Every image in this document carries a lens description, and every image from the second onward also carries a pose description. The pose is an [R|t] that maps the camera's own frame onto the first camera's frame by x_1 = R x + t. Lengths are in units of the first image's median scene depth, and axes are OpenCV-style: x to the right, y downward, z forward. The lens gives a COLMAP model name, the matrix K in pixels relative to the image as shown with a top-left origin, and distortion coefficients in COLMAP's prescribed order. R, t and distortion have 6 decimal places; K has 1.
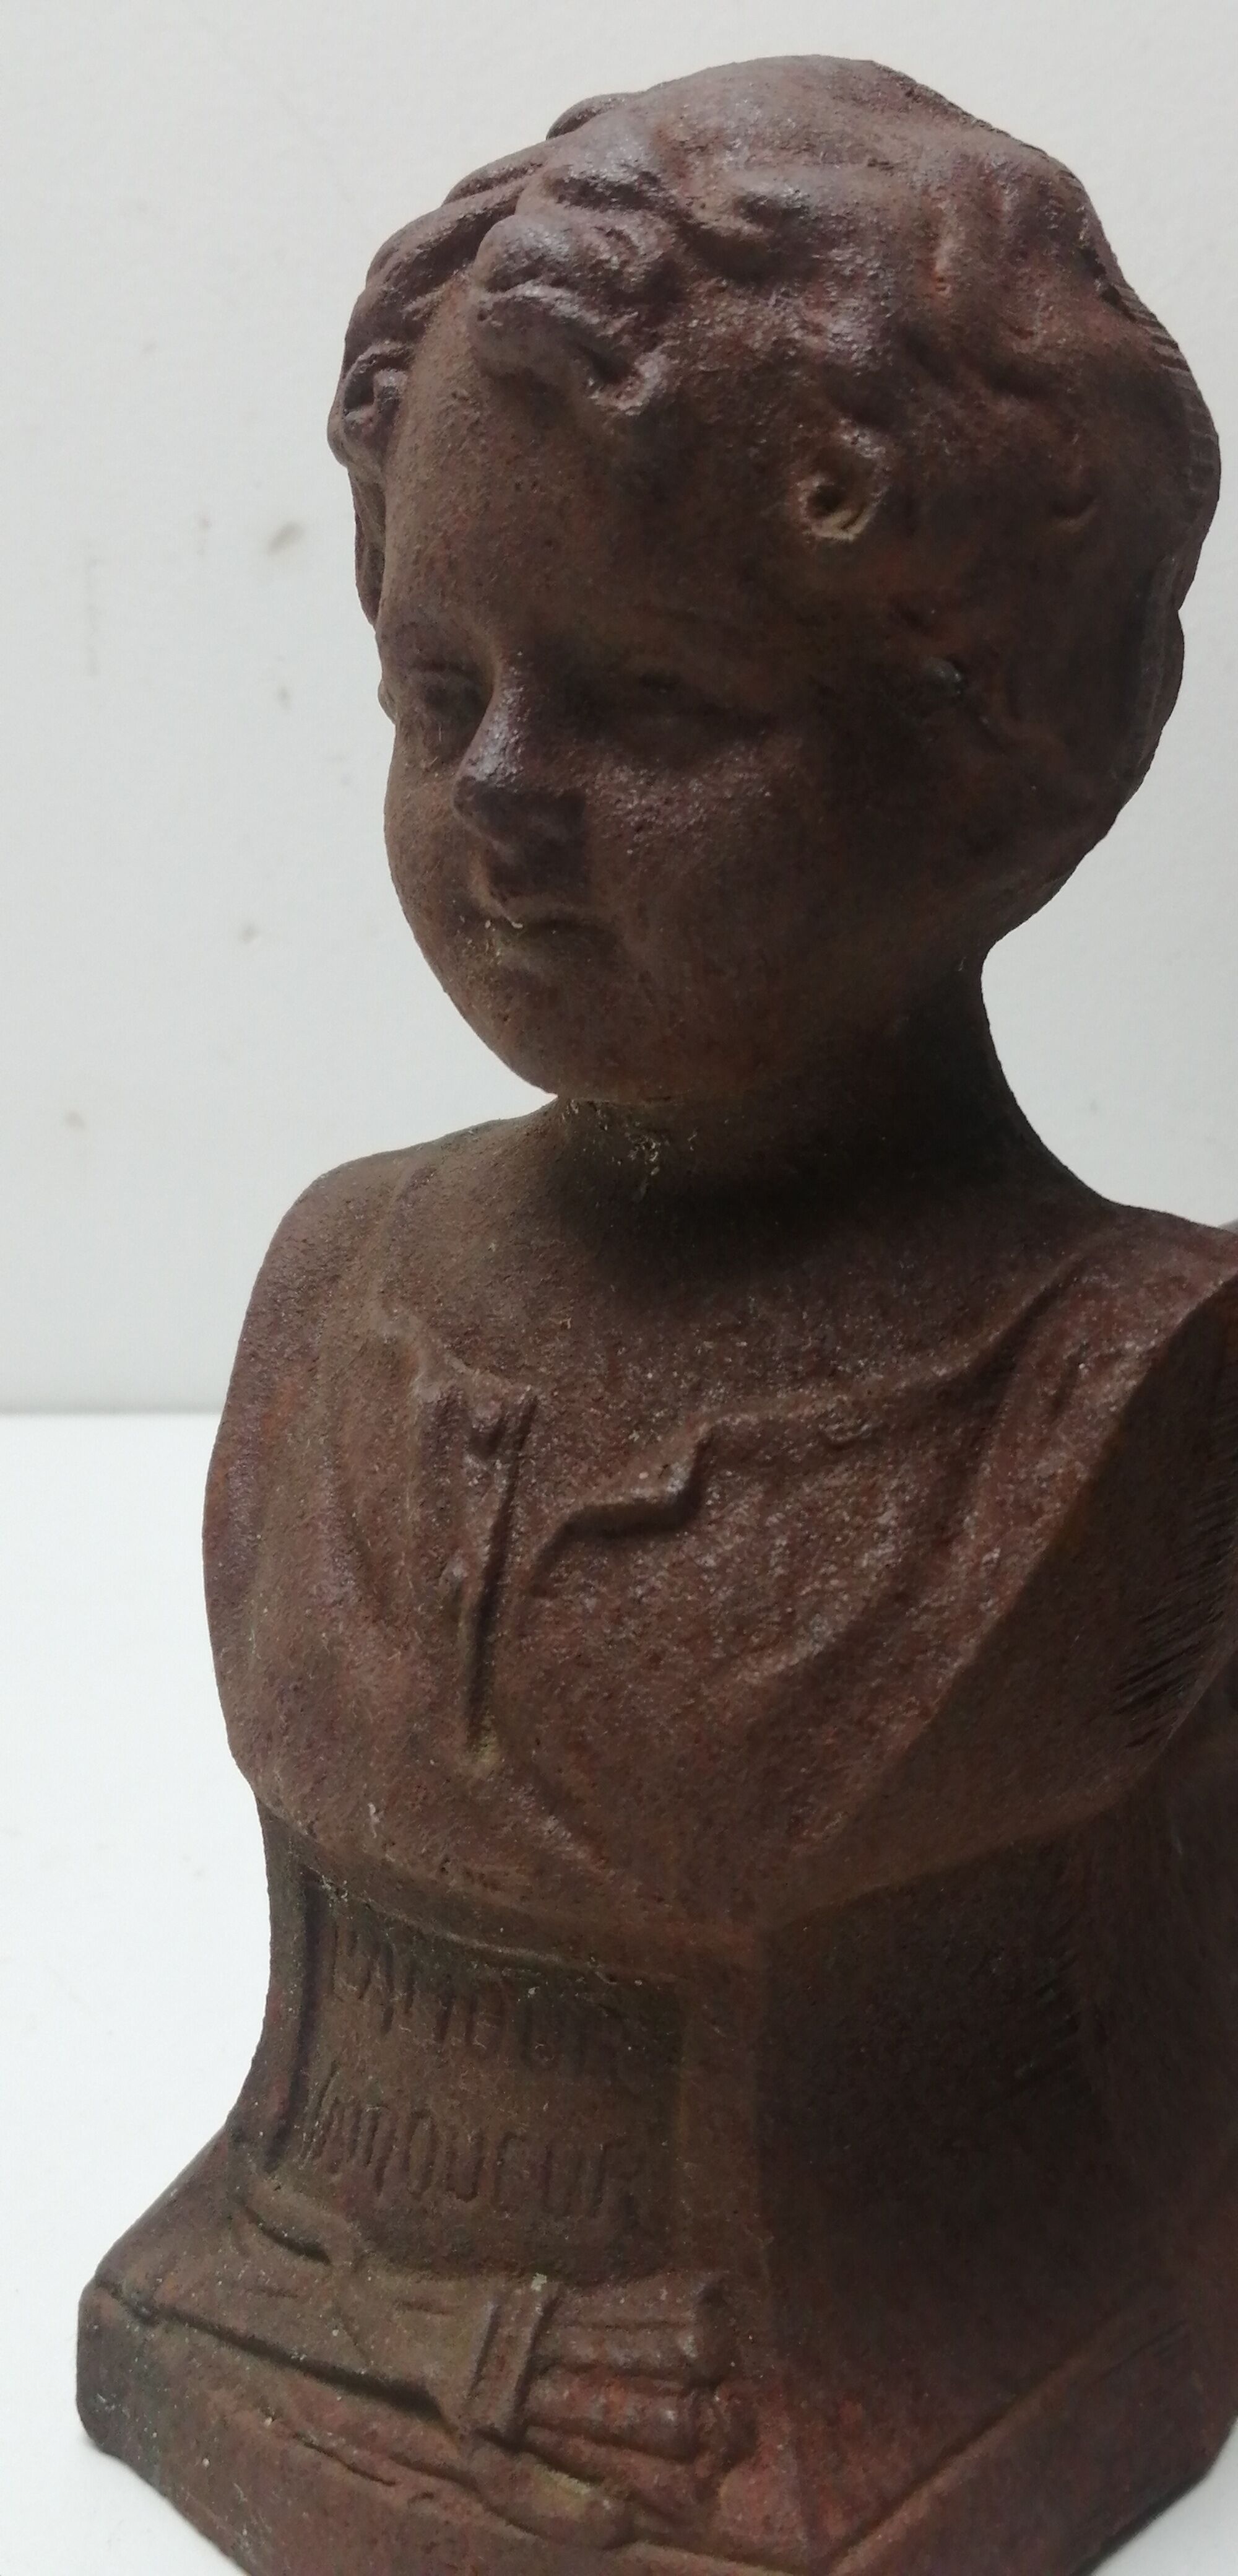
lens RADIAL K [[2667.4, 0, 625.7], [0, 2667.4, 1260.0], [0, 0, 1]] dist [0.132639, -0.497982]
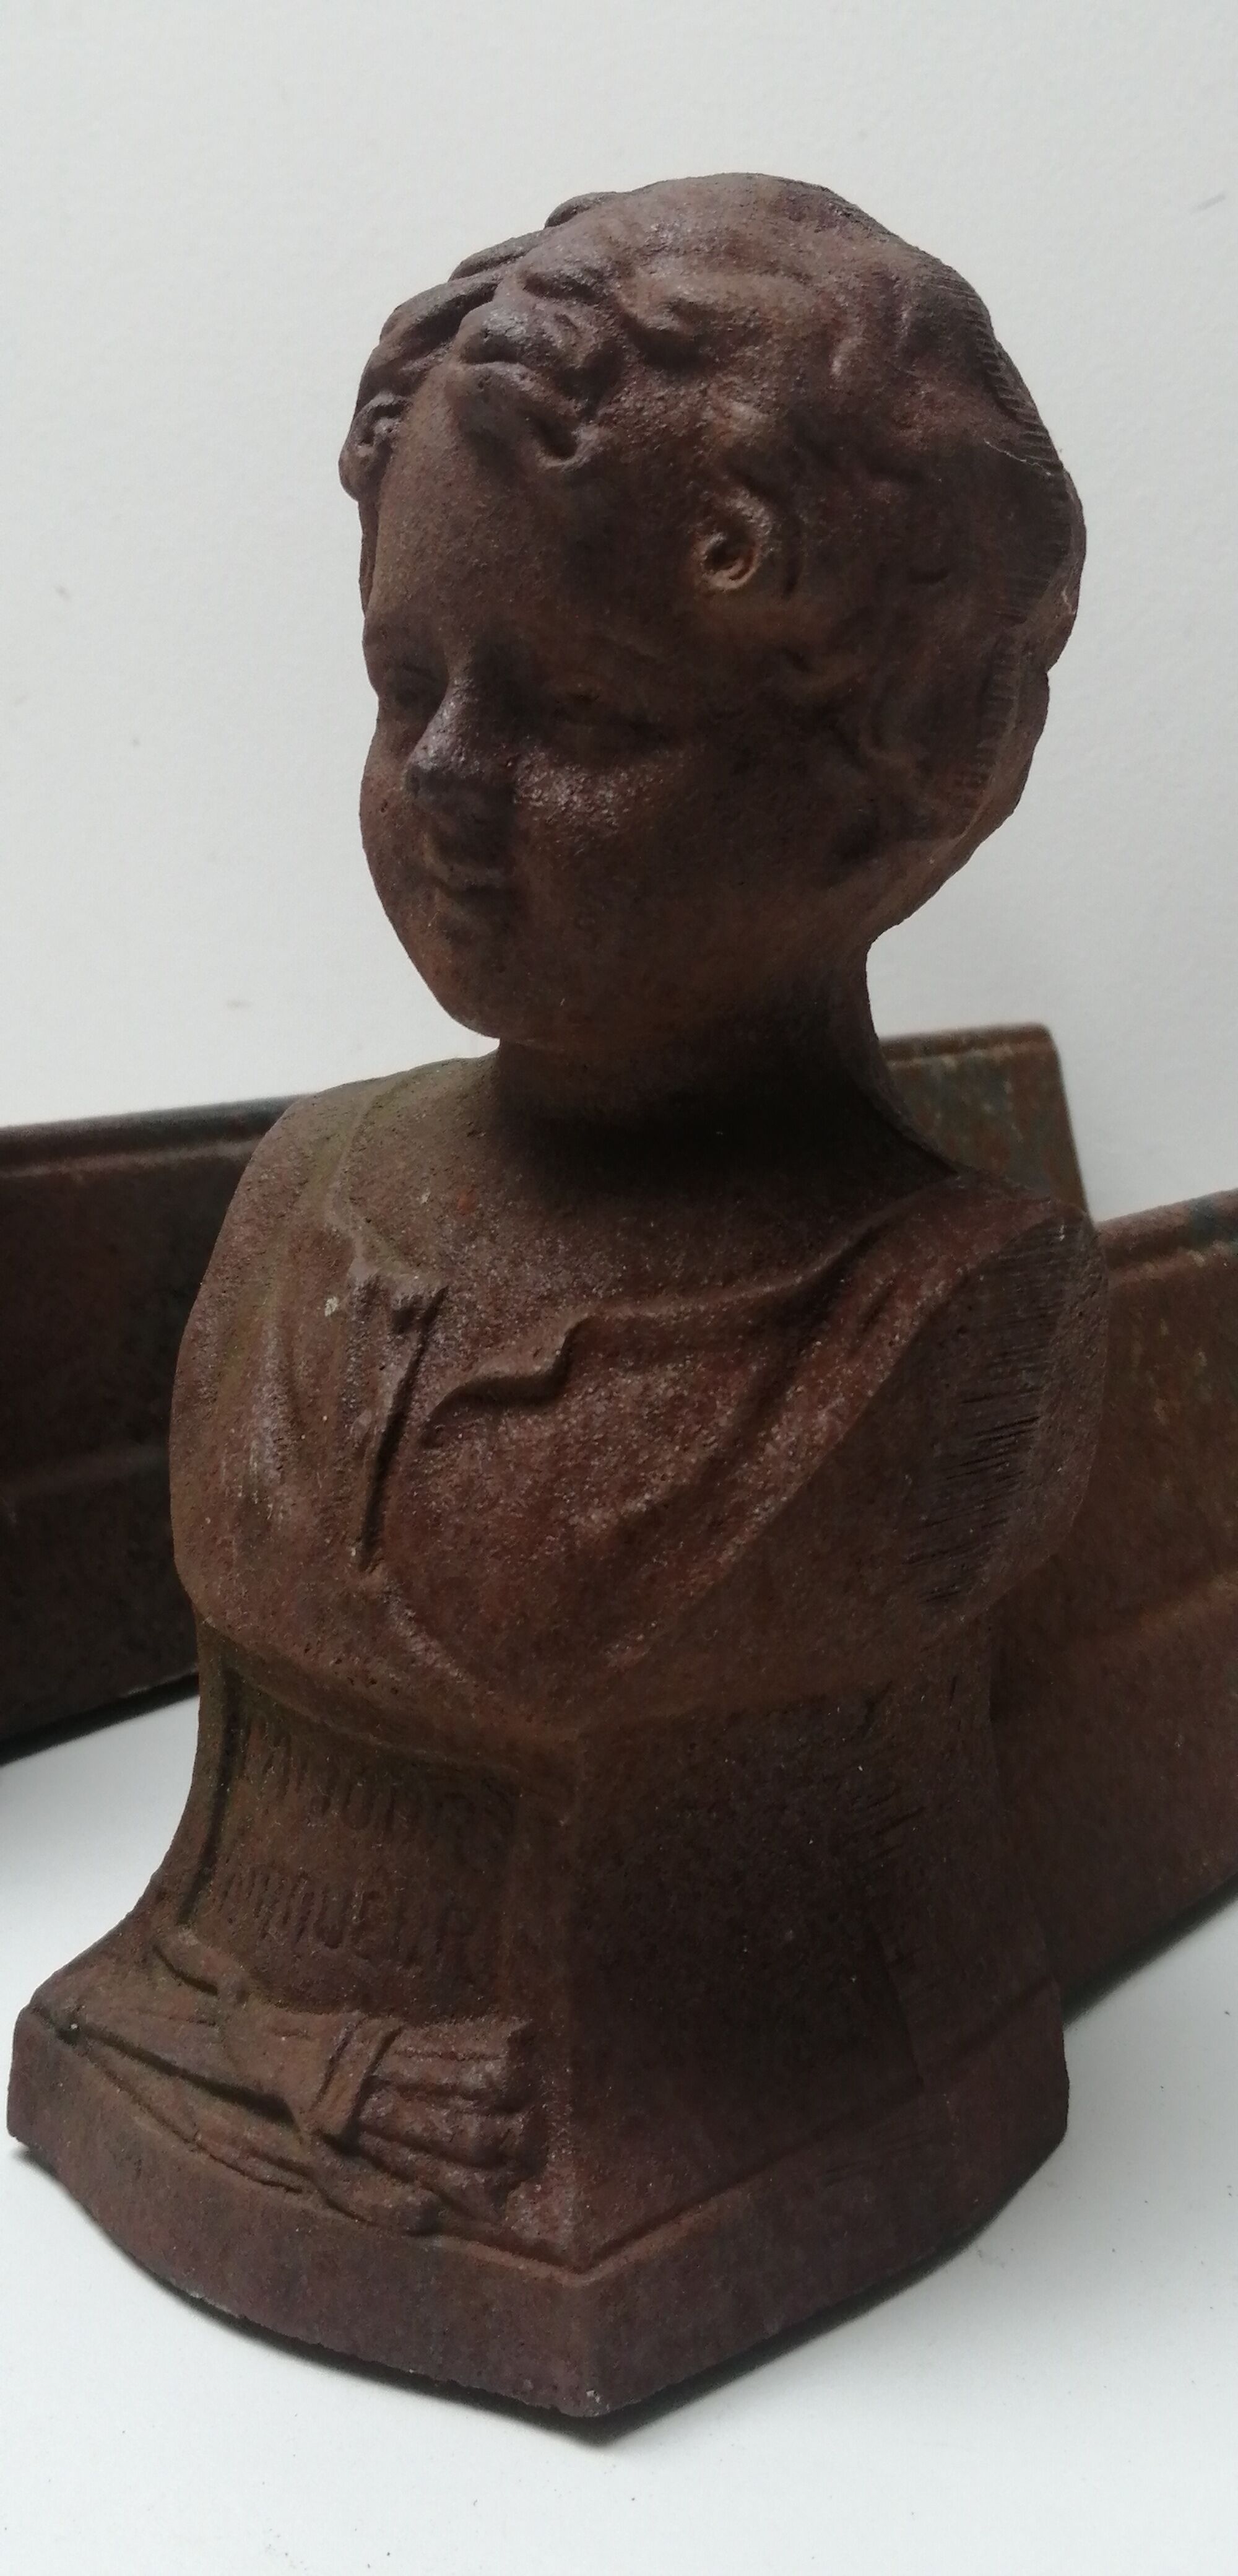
lens RADIAL K [[2667.4, 0, 625.7], [0, 2667.4, 1260.0], [0, 0, 1]] dist [0.132639, -0.497982]
pose [[0.995999, 0.078699, -0.042338, 0.100036], [-0.078637, 0.996898, 0.003120, 0.031110], [0.042452, 0.000222, 0.999098, -0.195020]]
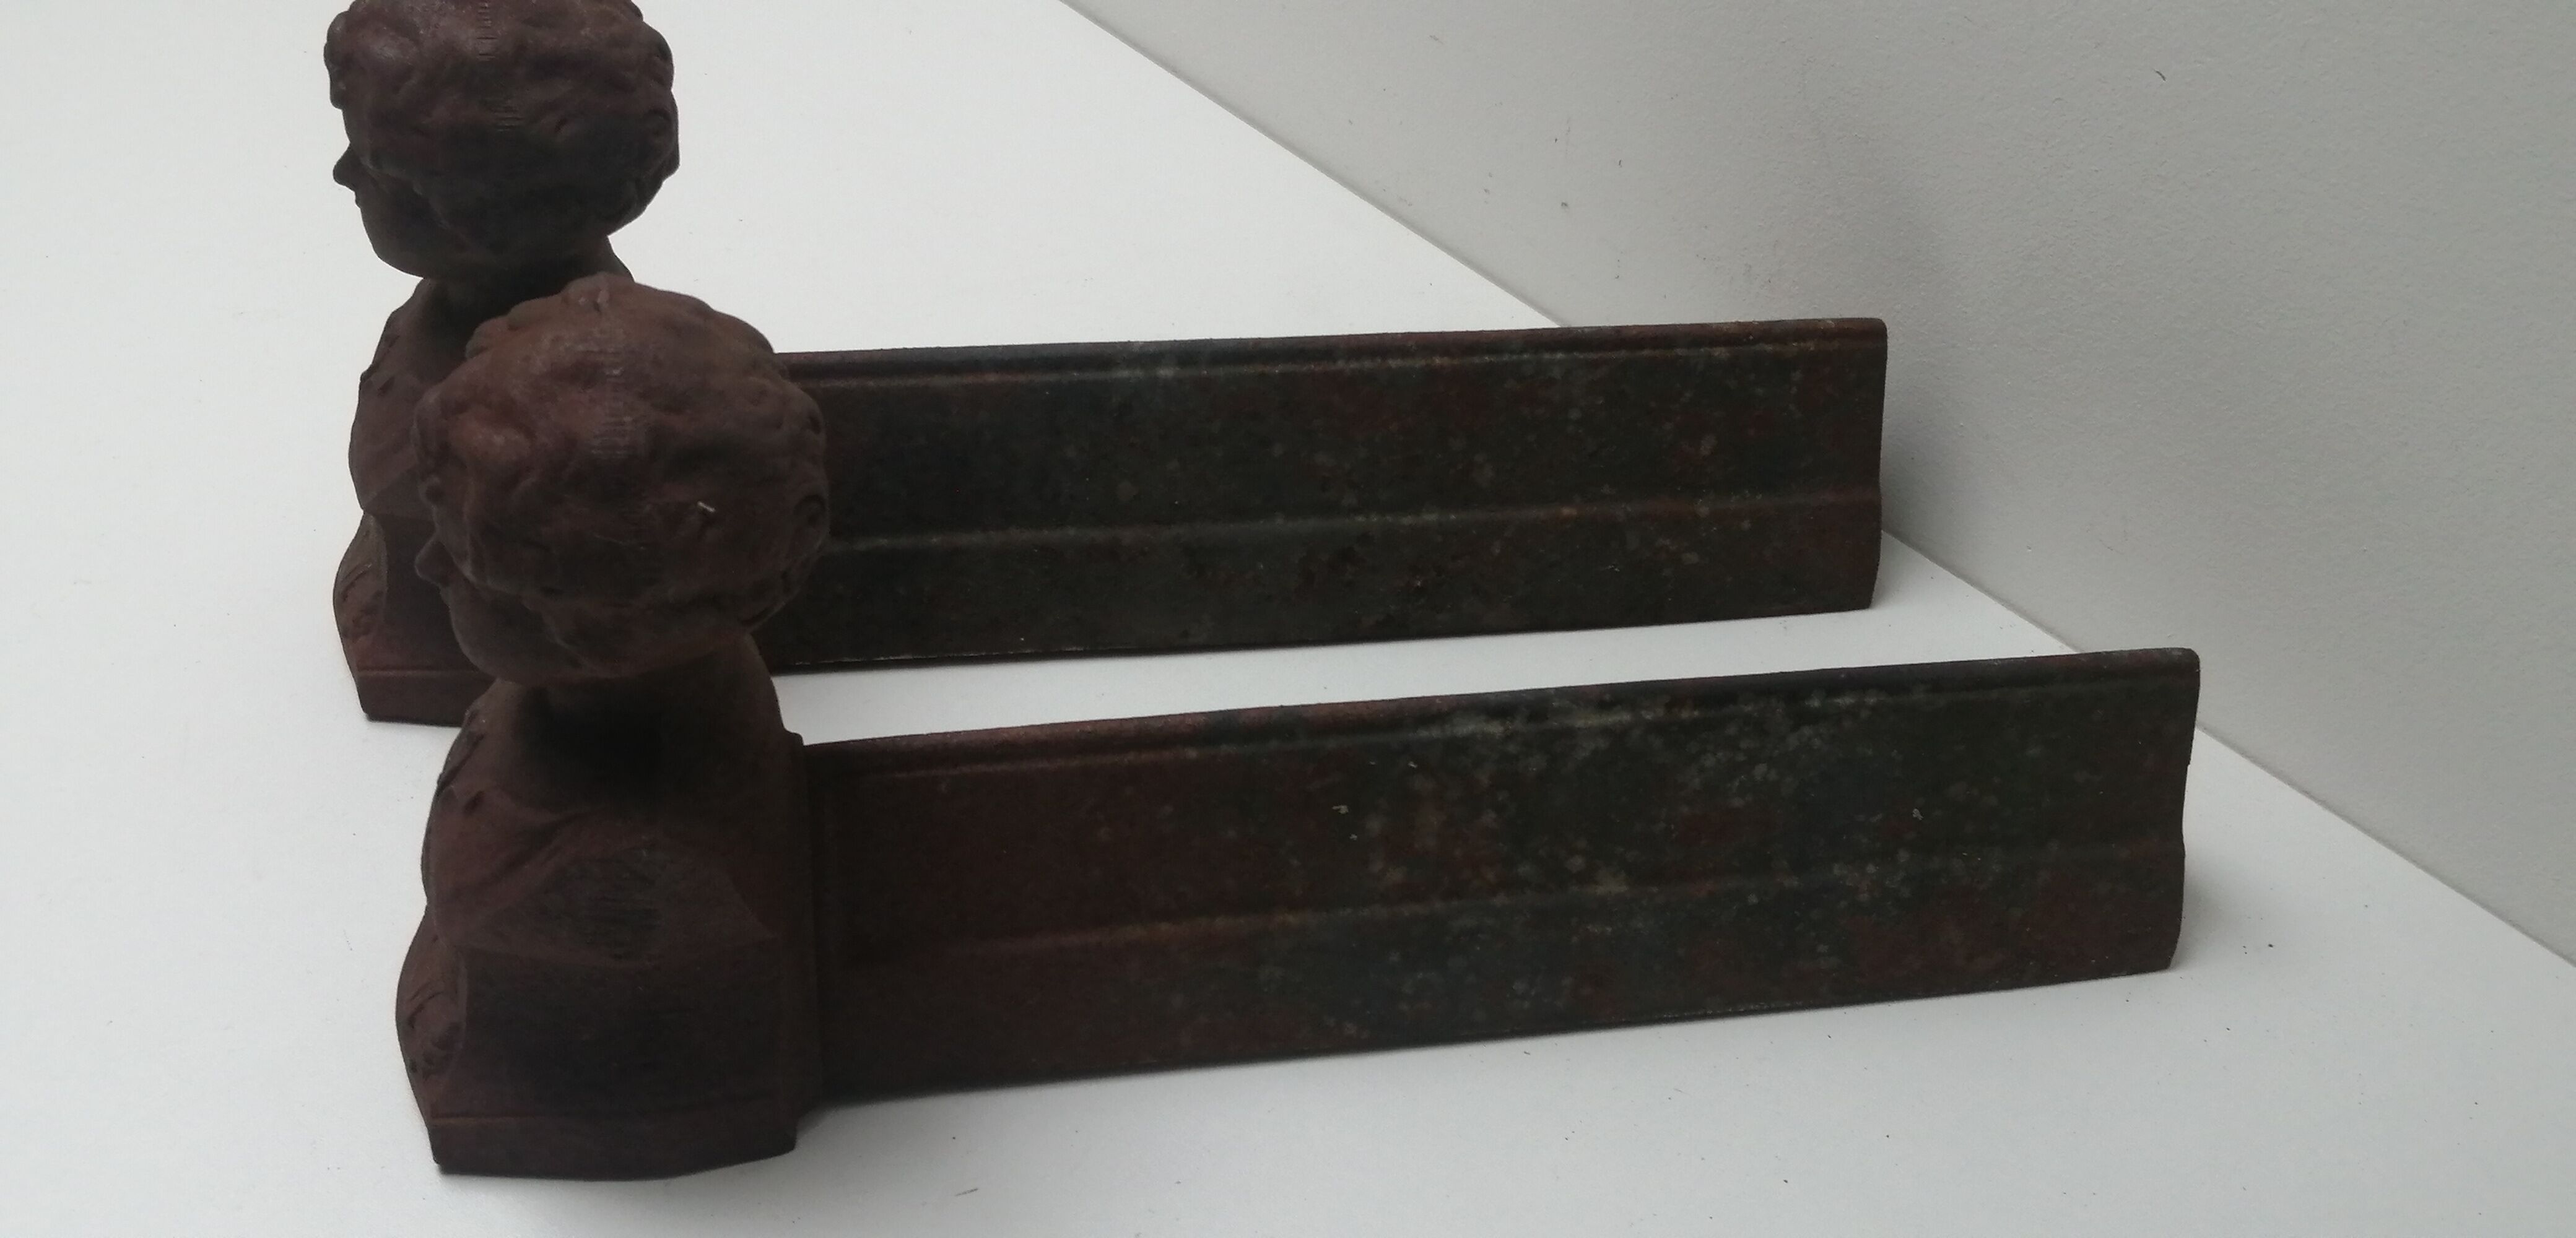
lens RADIAL K [[2601.3, 0, 1288.0], [0, 2601.3, 619.0], [0, 0, 1]] dist [0.127306, -0.236886]
pose [[0.708912, 0.514668, -0.482246, 1.783221], [-0.228406, 0.814428, 0.533421, -1.662726], [0.667289, -0.268001, 0.694911, -0.251790]]
